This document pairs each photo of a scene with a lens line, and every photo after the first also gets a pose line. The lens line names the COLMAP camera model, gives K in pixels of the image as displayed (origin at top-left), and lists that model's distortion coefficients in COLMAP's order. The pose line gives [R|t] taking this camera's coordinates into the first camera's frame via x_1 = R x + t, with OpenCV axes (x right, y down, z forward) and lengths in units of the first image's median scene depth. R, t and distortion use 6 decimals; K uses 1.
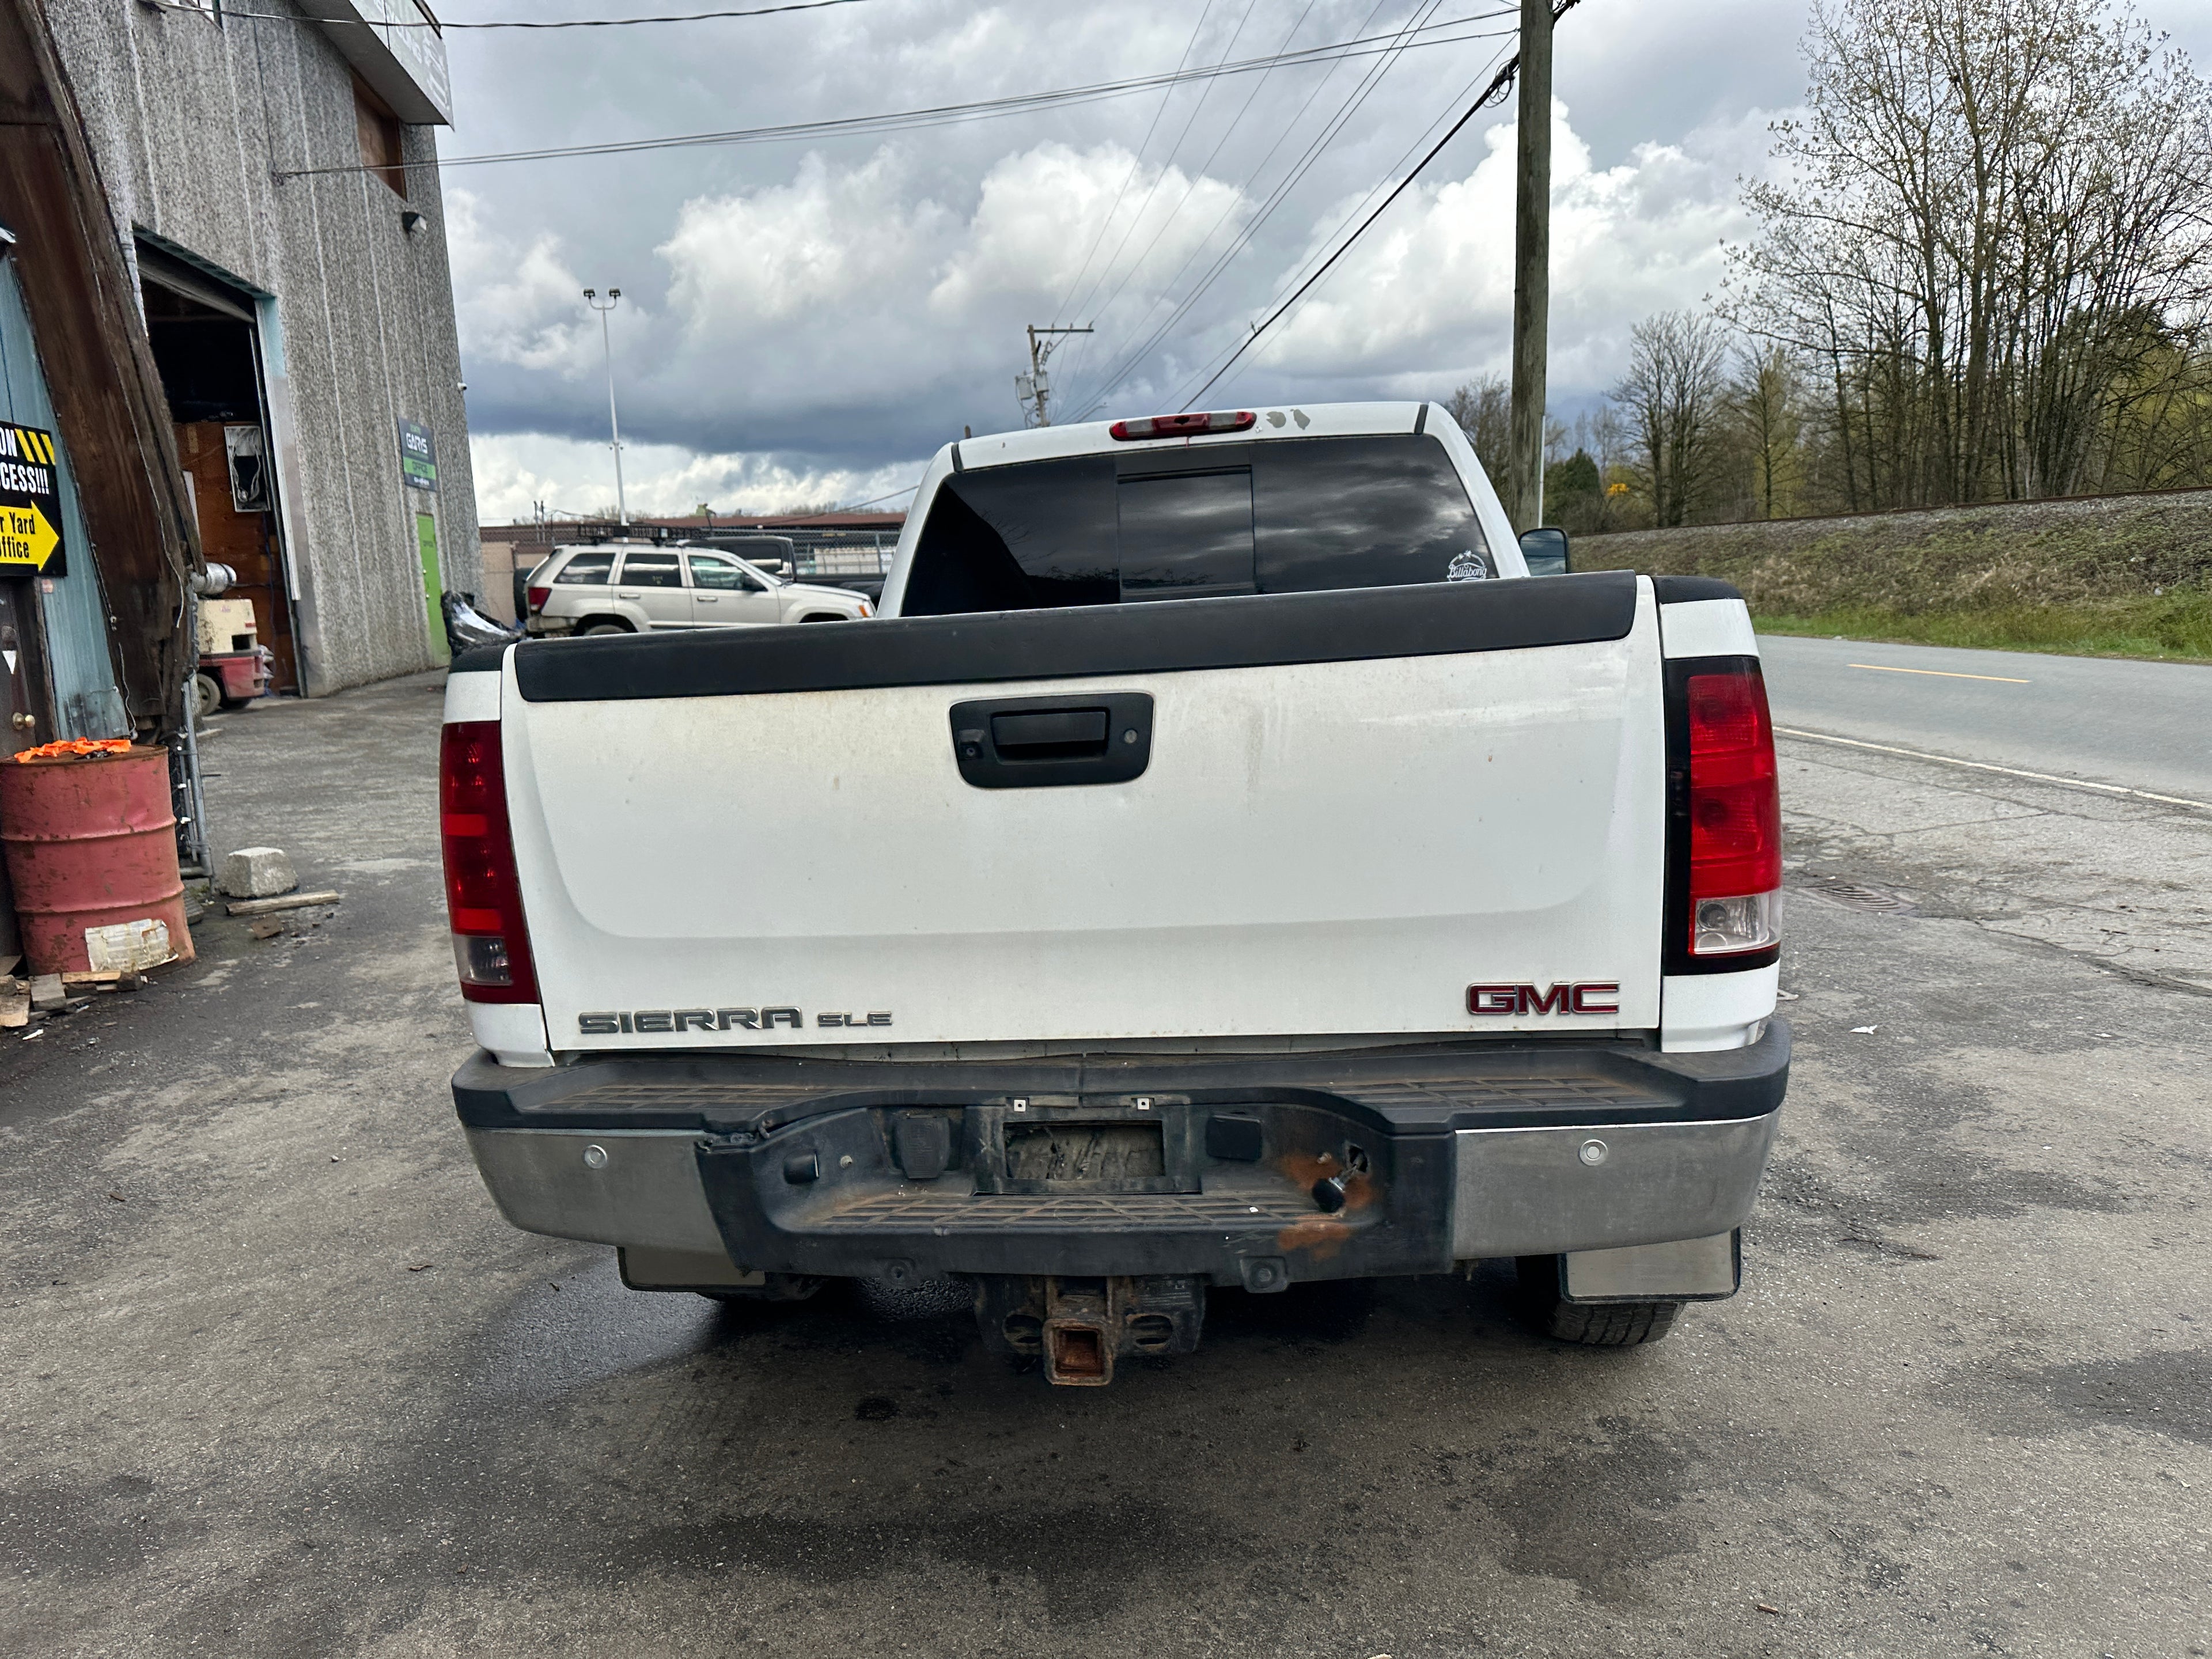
lens RADIAL K [[1559.6, 0, 1113.0], [0, 1559.6, 831.6], [0, 0, 1]] dist [0.018793, -0.021291]
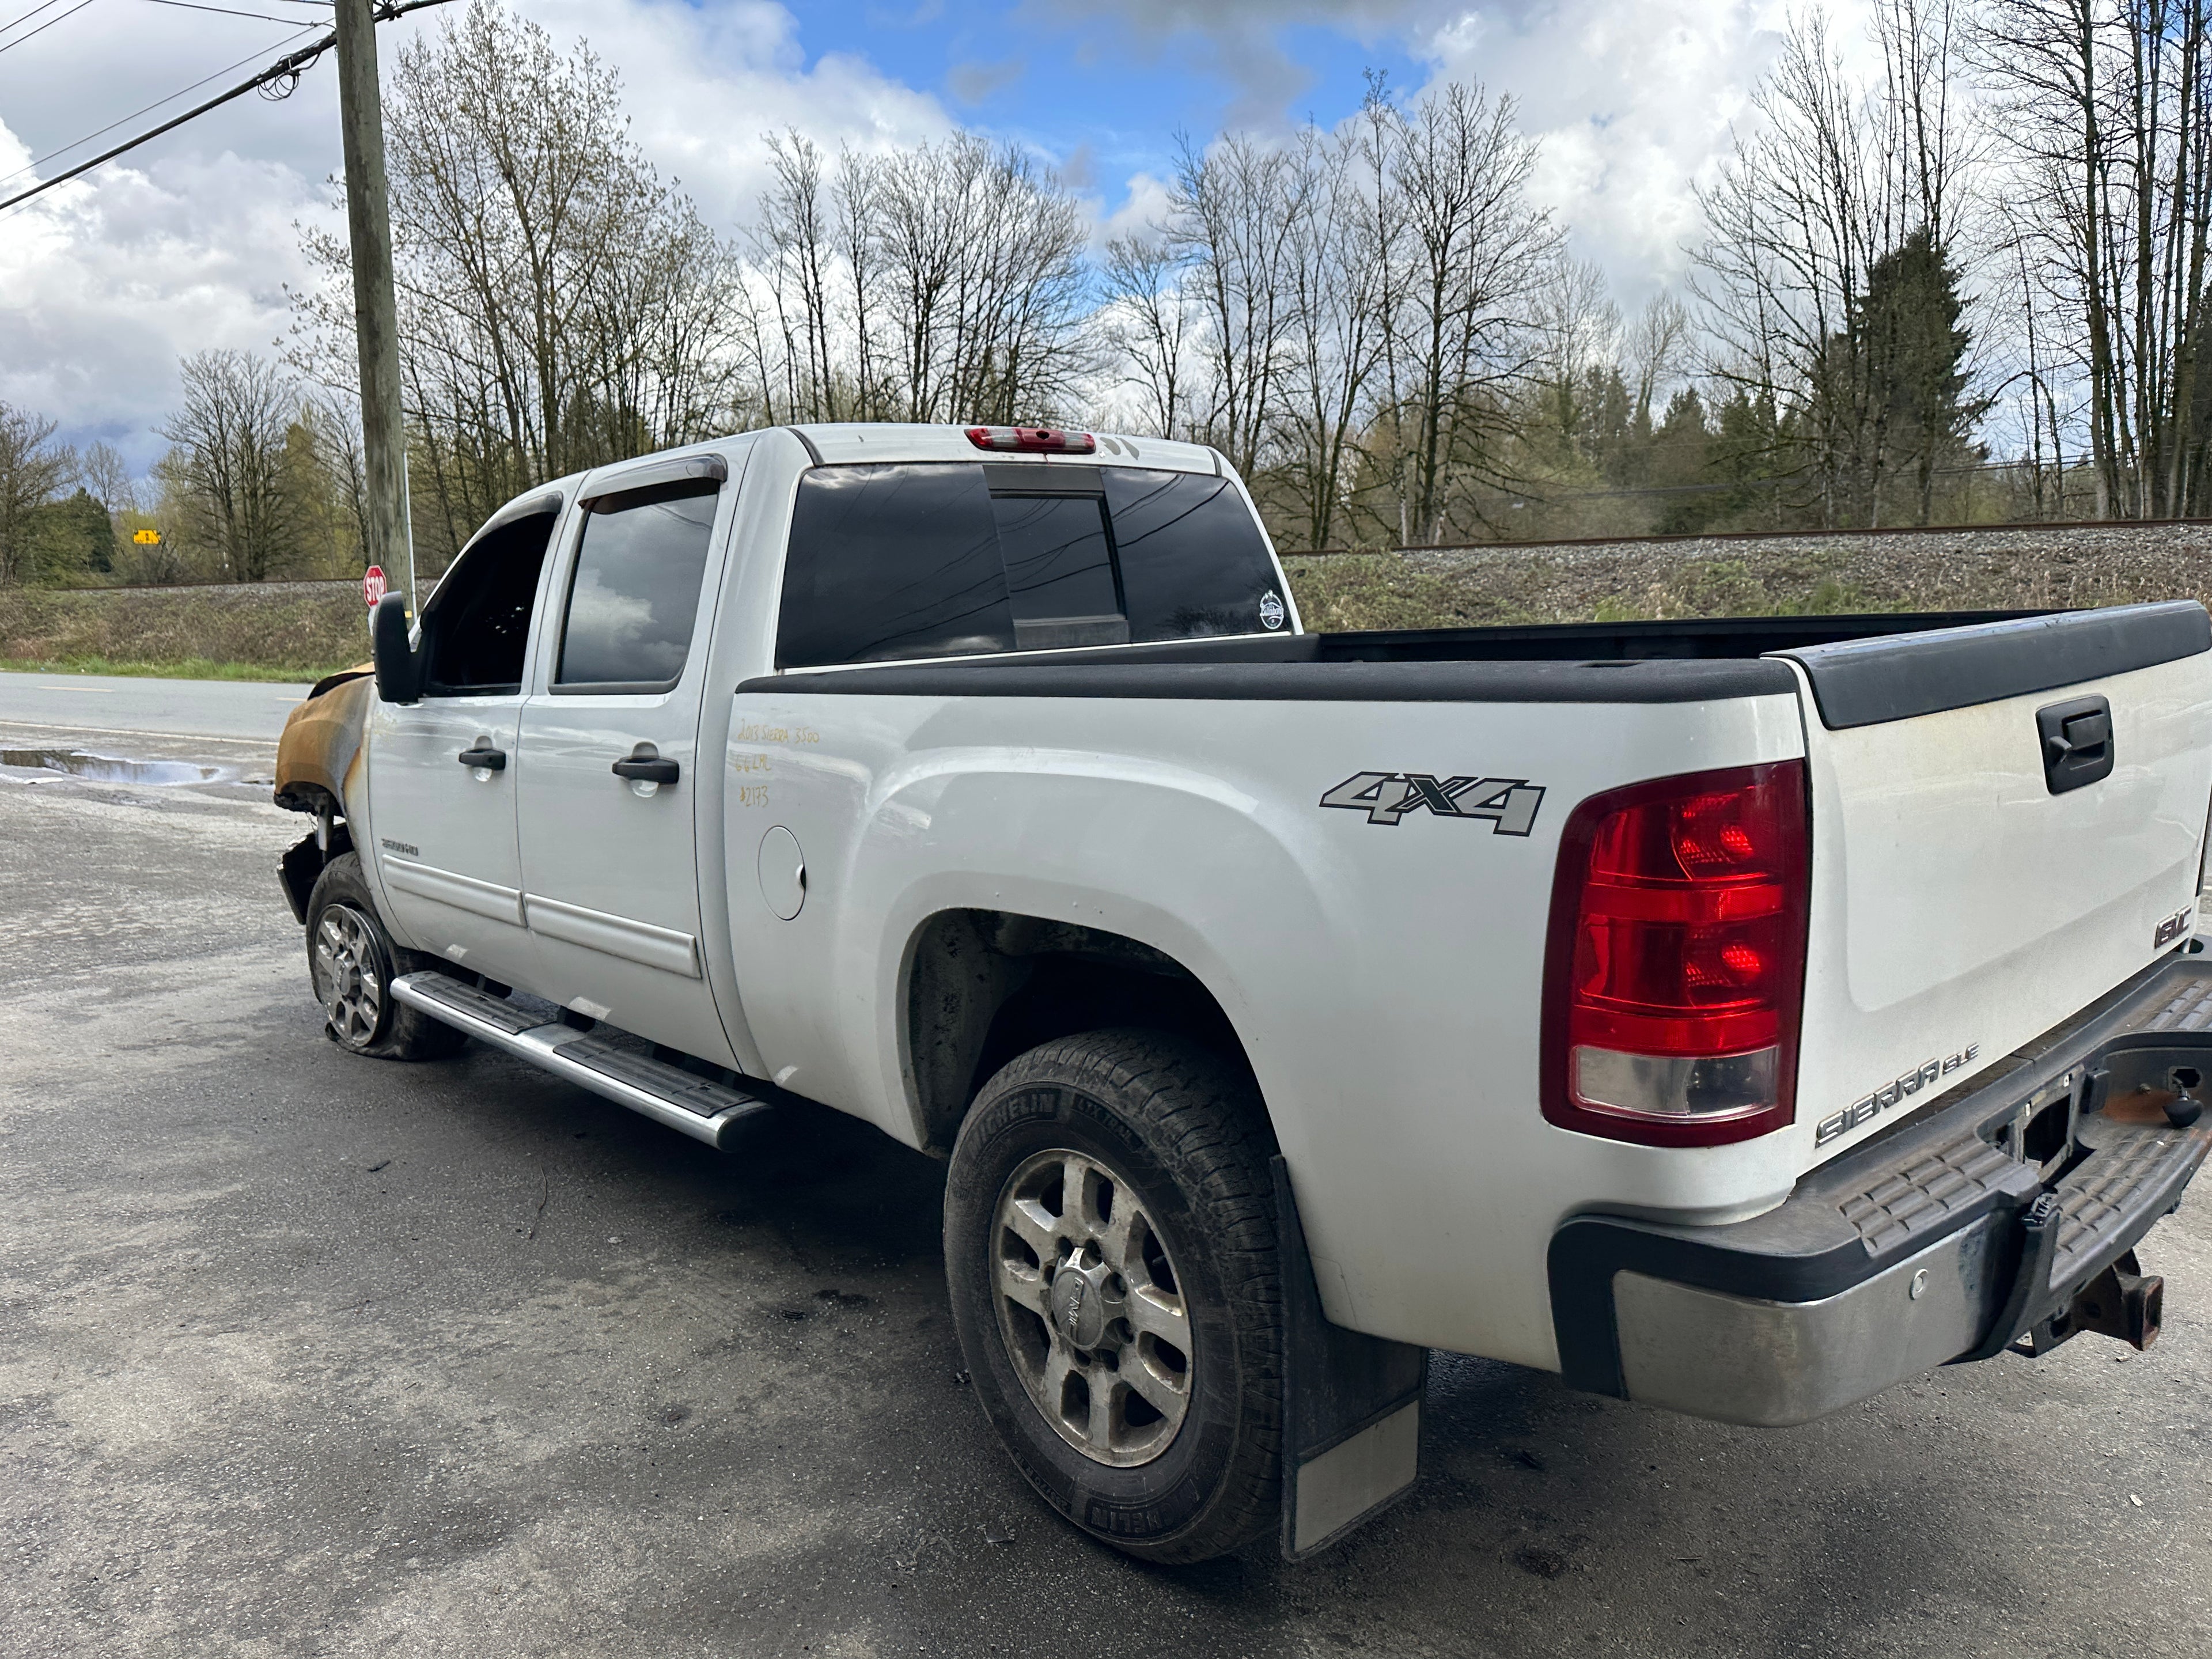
lens RADIAL K [[1554.7, 0, 1114.9], [0, 1554.7, 825.8], [0, 0, 1]] dist [0.018607, -0.022412]
pose [[0.644194, -0.081521, 0.760506, -0.188785], [0.112796, 0.993558, 0.010958, -0.013421], [-0.756500, 0.078723, 0.649239, 0.121826]]
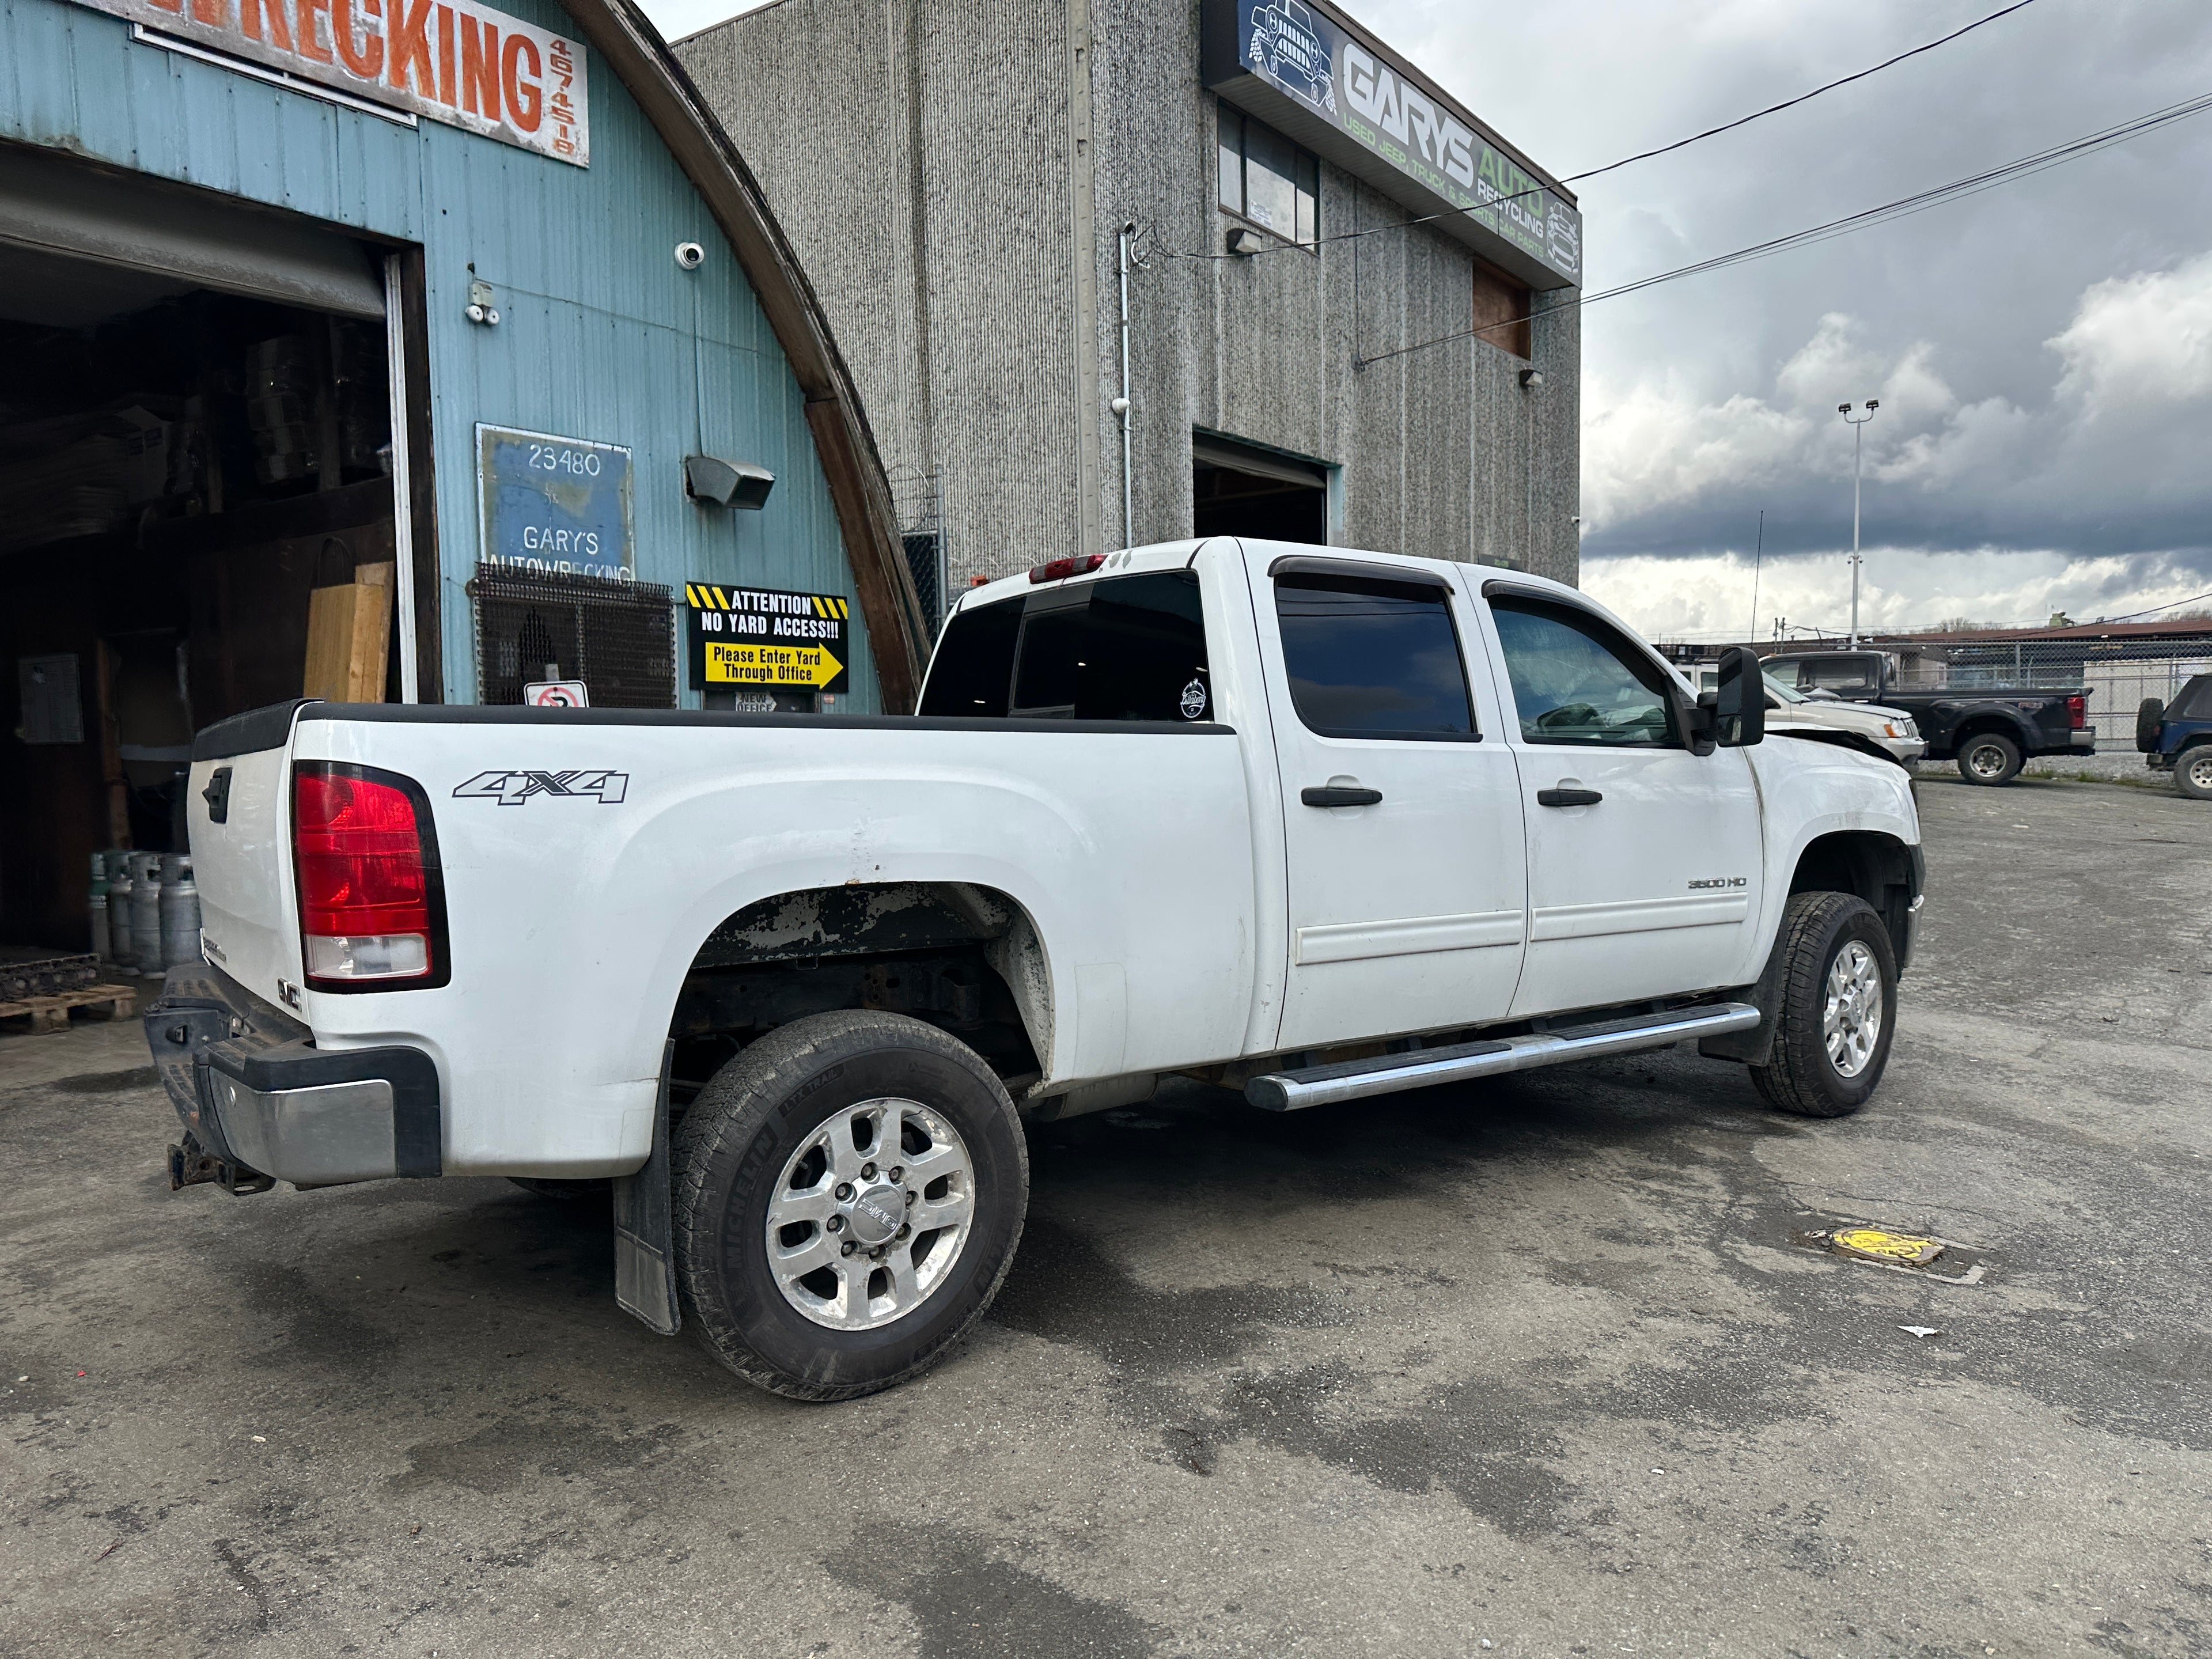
lens RADIAL K [[1537.1, 0, 1116.4], [0, 1537.1, 844.9], [0, 0, 1]] dist [0.086758, -0.129148]
pose [[0.696395, 0.078547, -0.713347, 0.269661], [-0.123911, 0.992224, -0.011713, -0.015800], [0.706881, 0.096549, 0.700713, 0.078057]]
